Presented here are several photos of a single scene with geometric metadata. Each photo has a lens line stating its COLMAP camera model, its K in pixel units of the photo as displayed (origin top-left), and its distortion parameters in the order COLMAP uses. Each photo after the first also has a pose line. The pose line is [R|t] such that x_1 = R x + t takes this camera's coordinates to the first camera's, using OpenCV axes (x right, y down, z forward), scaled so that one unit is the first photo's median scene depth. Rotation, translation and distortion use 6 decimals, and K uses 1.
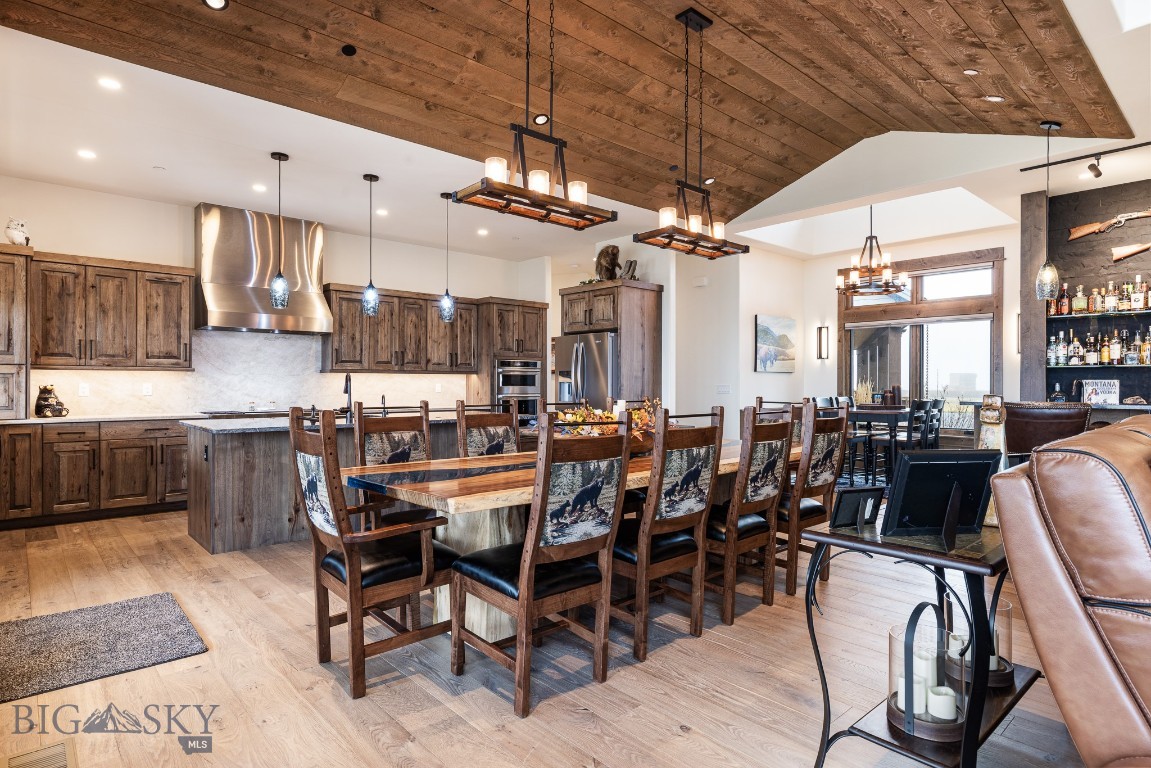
lens RADIAL K [[620.3, 0, 577.8], [0, 620.3, 383.2], [0, 0, 1]] dist [-0.002147, 0.002379]
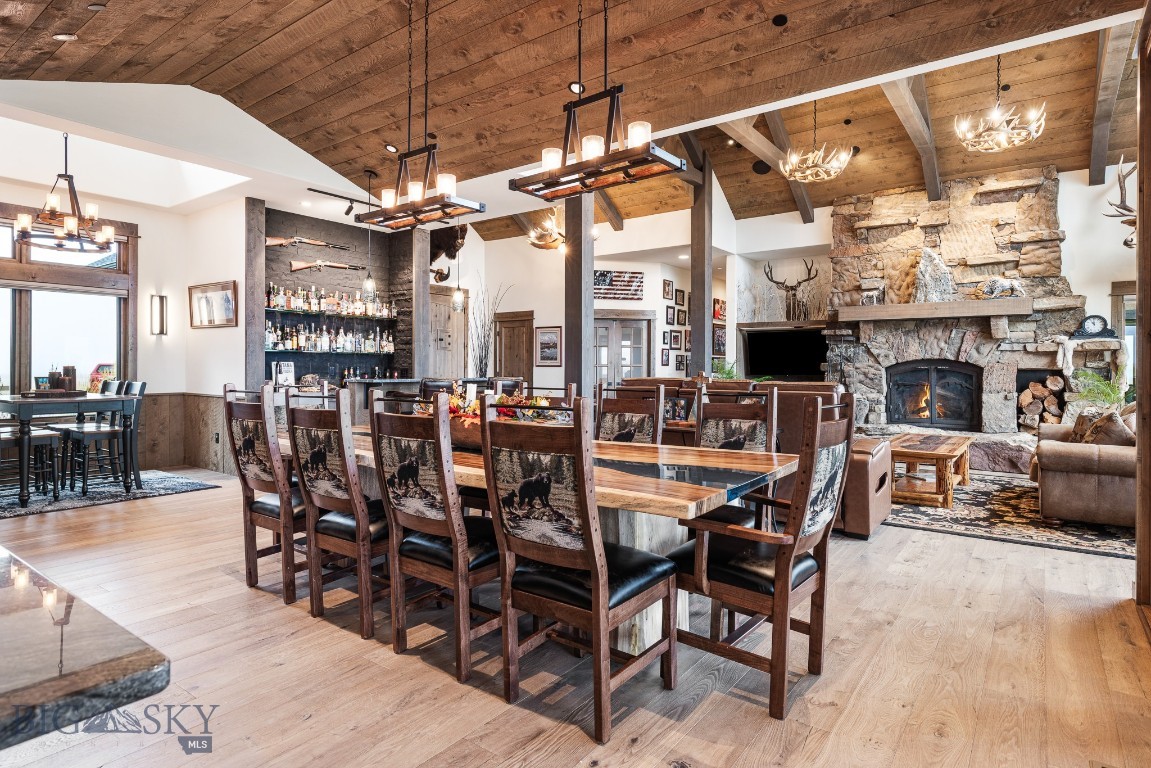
lens RADIAL K [[620.3, 0, 577.0], [0, 620.3, 368.6], [0, 0, 1]] dist [-0.002147, 0.002379]
pose [[-0.198230, -0.004954, 0.980143, -0.497655], [-0.004198, 0.999982, 0.004205, 0.000738], [-0.980146, -0.003282, -0.198248, 0.620918]]
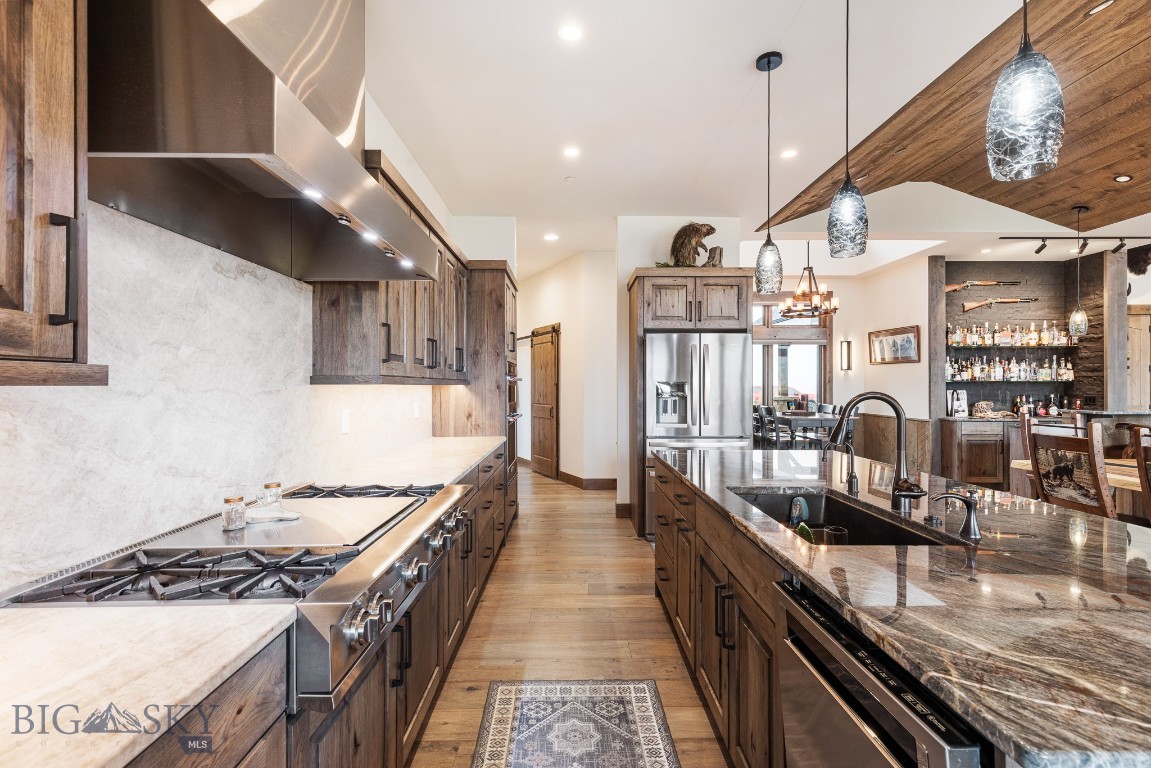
lens RADIAL K [[518.0, 0, 577.7], [0, 518.0, 384.6], [0, 0, 1]] dist [0.008397, -0.001448]
pose [[0.660924, -0.000665, 0.750453, -0.649532], [0.002628, 0.999996, -0.001428, -0.018848], [-0.750449, 0.002916, 0.660922, 0.807633]]
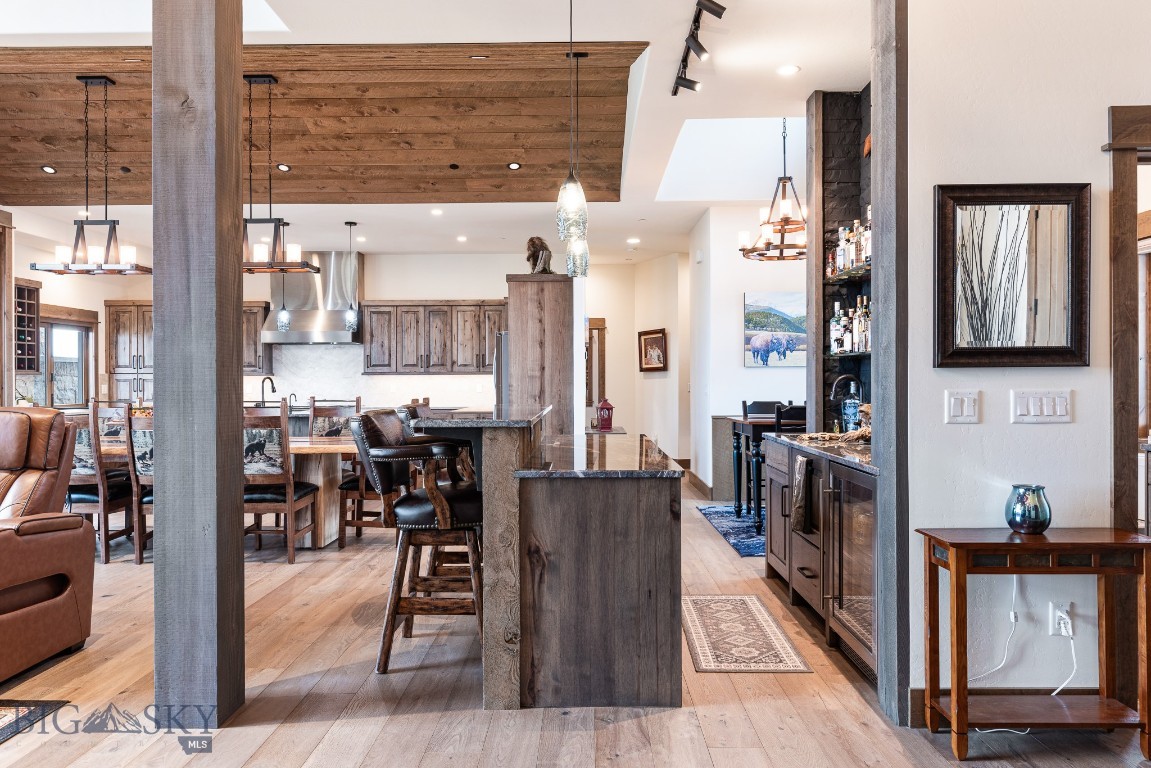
lens RADIAL K [[776.1, 0, 583.1], [0, 776.1, 381.3], [0, 0, 1]] dist [0.000411, -0.000293]
pose [[0.738265, -0.005205, -0.674491, 1.076725], [0.005714, 0.999983, -0.001463, -0.000629], [0.674487, -0.002774, 0.738282, 0.208369]]
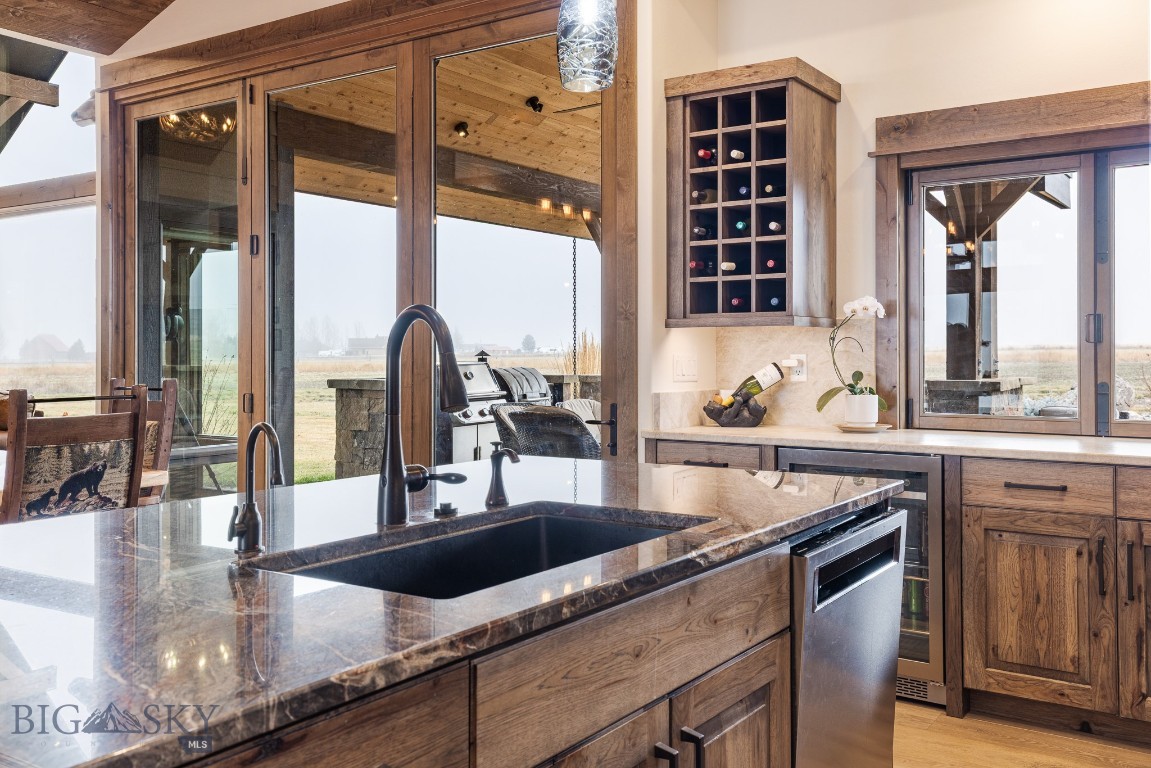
lens RADIAL K [[1023.3, 0, 567.0], [0, 1023.3, 353.0], [0, 0, 1]] dist [0.049116, 0.005285]
pose [[-0.971599, 0.000025, -0.236635, -0.289201], [0.000480, 0.999998, -0.001865, -0.000510], [0.236634, -0.001925, -0.971597, 1.174853]]
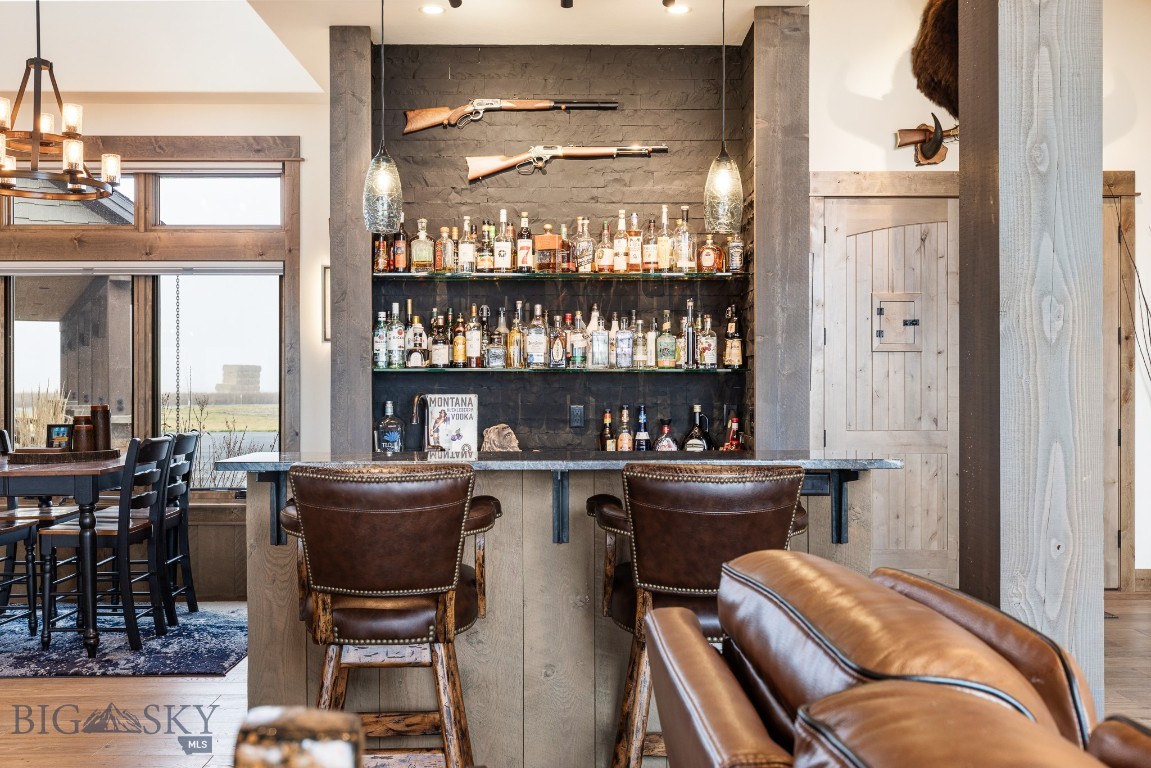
lens RADIAL K [[1100.3, 0, 574.2], [0, 1100.3, 386.0], [0, 0, 1]] dist [0.007242, 0.000000]
pose [[0.660960, -0.007316, 0.750385, 0.170386], [0.003961, 0.999973, 0.006261, -0.017311], [-0.750411, -0.001166, 0.660971, 0.255816]]
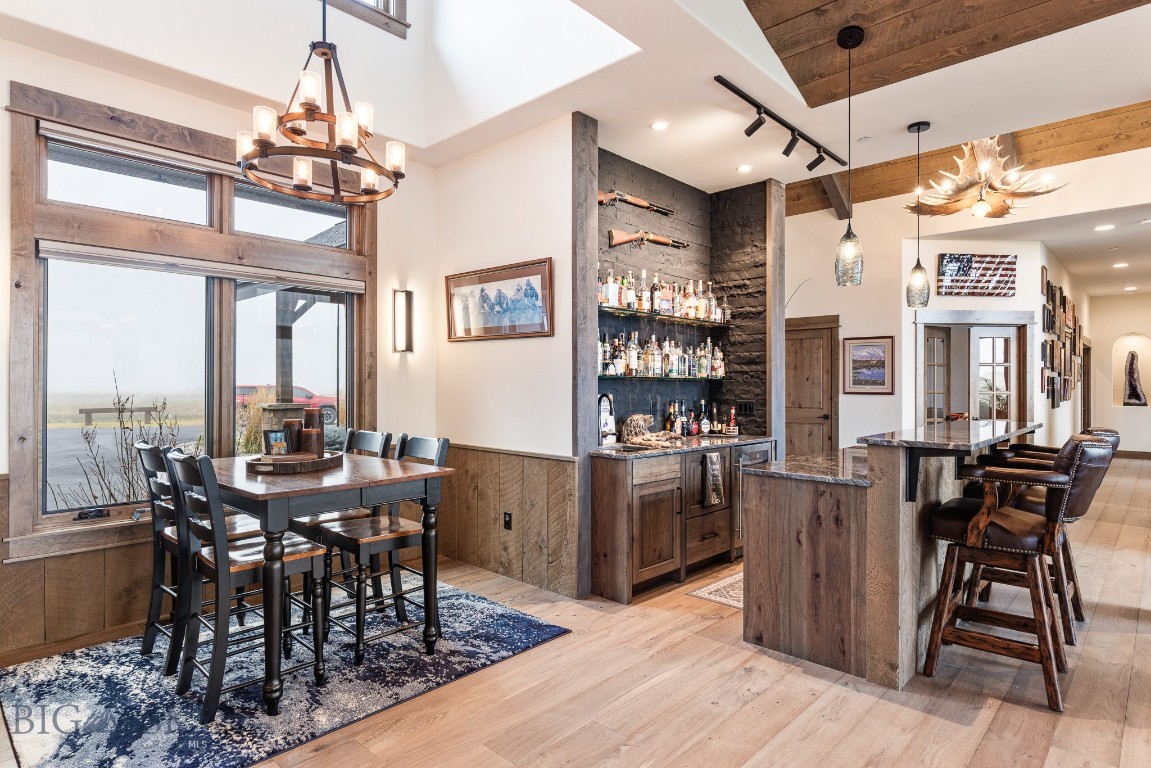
lens RADIAL K [[620.3, 0, 575.3], [0, 620.3, 386.5], [0, 0, 1]] dist [-0.002147, 0.002379]
pose [[-0.078250, -0.004003, 0.996926, 0.064903], [-0.000537, 0.999992, 0.003973, -0.017361], [-0.996934, -0.000224, -0.078251, 1.028985]]
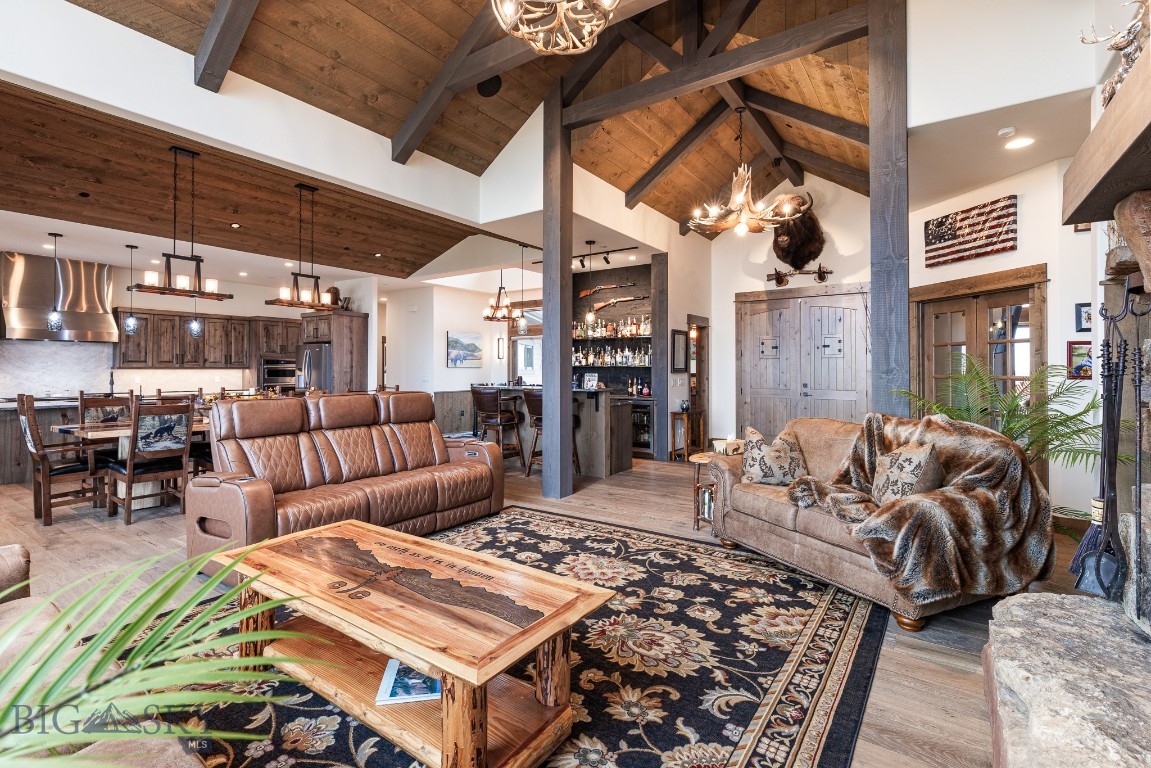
lens RADIAL K [[518.0, 0, 573.6], [0, 518.0, 363.8], [0, 0, 1]] dist [0.008397, -0.001448]
pose [[0.972849, 0.000349, 0.231439, 0.402724], [0.002223, 0.999939, -0.010853, -0.016809], [-0.231428, 0.011072, 0.972789, -0.482308]]
